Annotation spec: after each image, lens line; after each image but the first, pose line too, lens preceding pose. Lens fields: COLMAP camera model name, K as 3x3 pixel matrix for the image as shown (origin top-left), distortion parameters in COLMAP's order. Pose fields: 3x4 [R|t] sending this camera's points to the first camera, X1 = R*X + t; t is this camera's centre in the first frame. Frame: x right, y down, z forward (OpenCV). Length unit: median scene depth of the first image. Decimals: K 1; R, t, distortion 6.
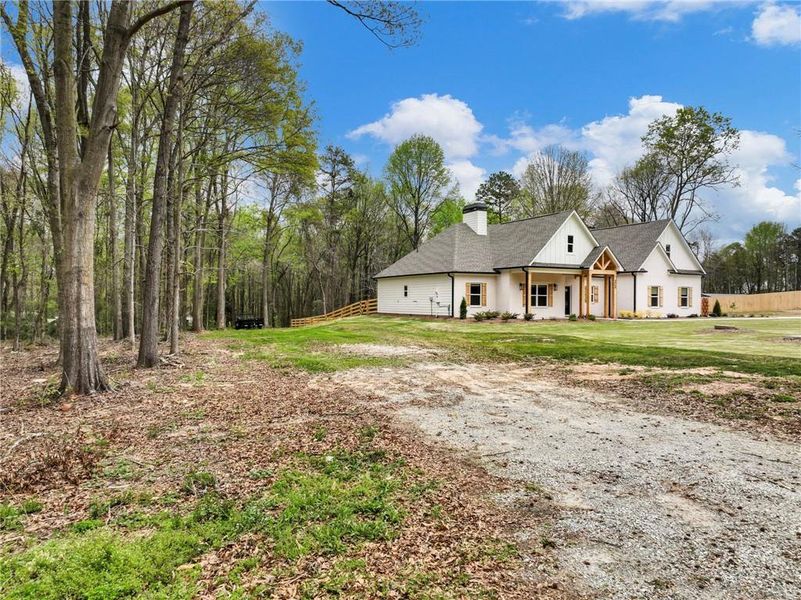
lens RADIAL K [[562.3, 0, 401.5], [0, 562.3, 301.0], [0, 0, 1]] dist [0.000529, 0.002657]
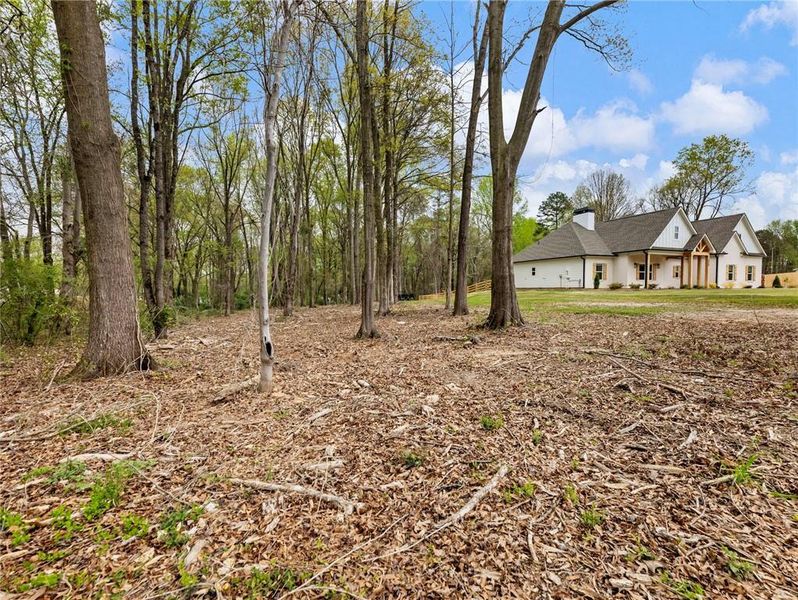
lens RADIAL K [[367.3, 0, 400.4], [0, 367.3, 303.2], [0, 0, 1]] dist [0.002453, -0.001130]
pose [[0.993125, -0.003137, -0.117016, -0.237077], [0.007720, 0.999220, 0.038732, 0.025951], [0.116803, -0.039369, 0.992374, 0.047610]]
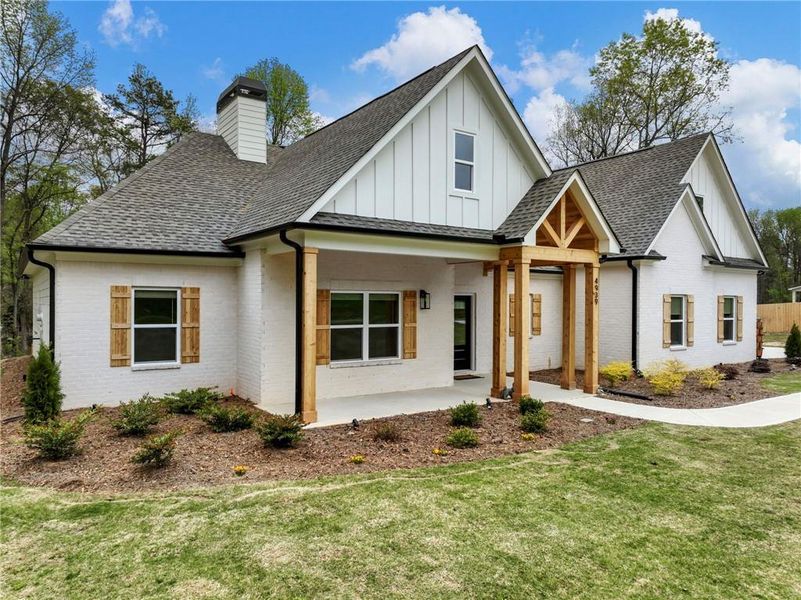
lens RADIAL K [[562.3, 0, 400.2], [0, 562.3, 301.5], [0, 0, 1]] dist [0.000529, 0.002657]
pose [[0.992481, -0.000479, 0.122394, 0.216587], [0.000220, 0.999998, 0.002132, -0.024030], [-0.122395, -0.002089, 0.992479, 0.662861]]
